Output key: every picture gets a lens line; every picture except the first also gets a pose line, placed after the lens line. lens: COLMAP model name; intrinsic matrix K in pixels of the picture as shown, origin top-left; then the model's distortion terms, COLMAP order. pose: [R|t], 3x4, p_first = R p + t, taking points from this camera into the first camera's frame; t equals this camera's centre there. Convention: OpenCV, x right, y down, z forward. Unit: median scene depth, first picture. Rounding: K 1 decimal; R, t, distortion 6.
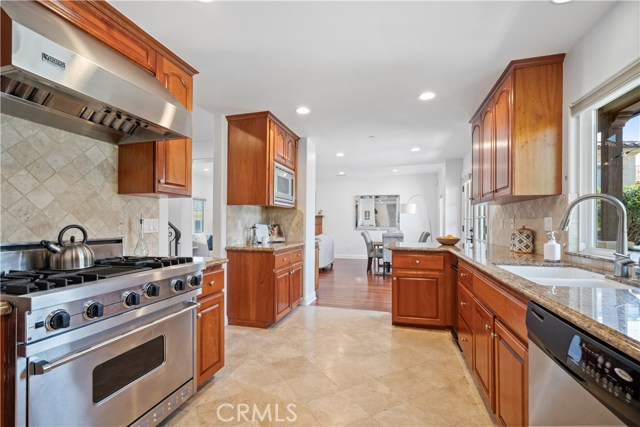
lens RADIAL K [[292.9, 0, 317.3], [0, 292.9, 222.7], [0, 0, 1]] dist [0.000427, 0.000025]
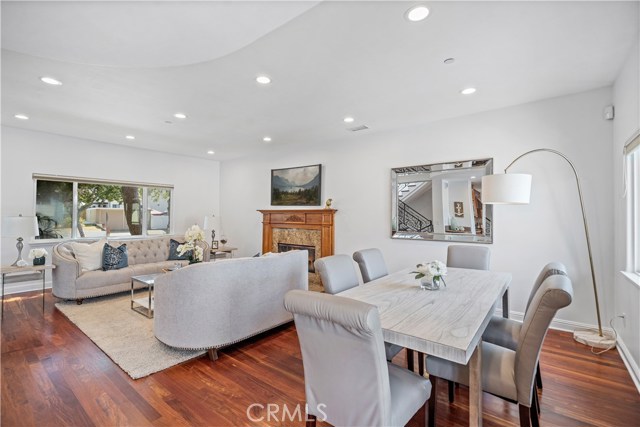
lens RADIAL K [[291.7, 0, 316.9], [0, 291.7, 216.5], [0, 0, 1]] dist [-0.002640, -0.000161]
pose [[0.922499, 0.003143, -0.385986, 0.600506], [-0.003361, 0.999994, 0.000110, -0.033244], [0.385984, 0.001196, 0.922505, 1.473942]]
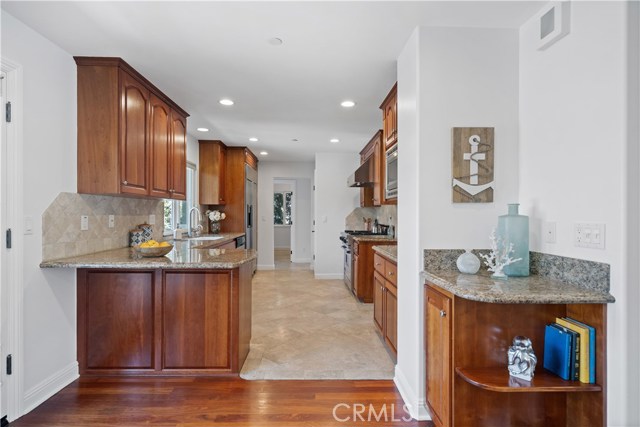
lens RADIAL K [[318.7, 0, 317.3], [0, 318.7, 214.1], [0, 0, 1]] dist [0.003167, 0.000908]
pose [[-0.955179, -0.006560, -0.295956, 0.340246], [-0.005804, 0.999977, -0.003431, -0.014579], [0.295972, -0.001559, -0.955195, 1.888161]]
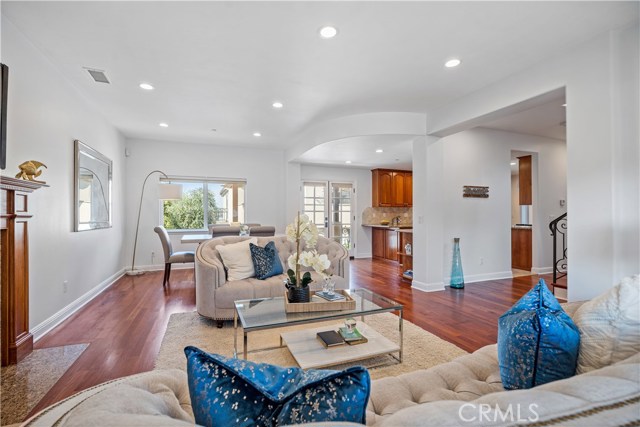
lens RADIAL K [[294.7, 0, 321.0], [0, 294.7, 213.9], [0, 0, 1]] dist [-0.001318, 0.000014]
pose [[-0.617120, -0.001582, 0.786868, -1.011475], [-0.005165, 0.999985, -0.002040, 0.003183], [-0.786852, -0.005323, -0.617118, 2.870548]]
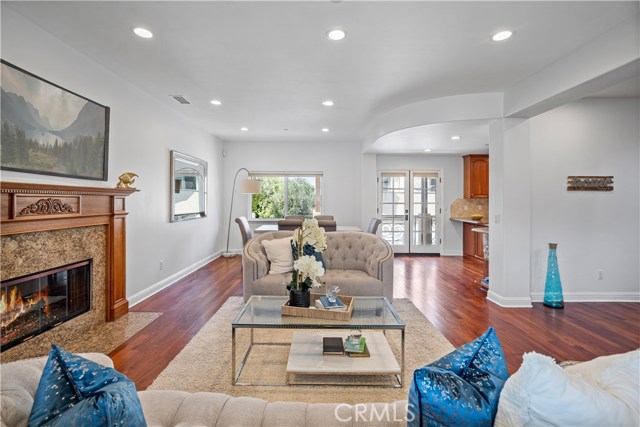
lens RADIAL K [[299.8, 0, 319.8], [0, 299.8, 198.6], [0, 0, 1]] dist [-0.004292, -0.000579]
pose [[-0.279288, -0.004575, 0.960196, -1.145194], [-0.011790, 0.999930, 0.001335, -0.050391], [-0.960135, -0.010948, -0.279322, 2.636878]]
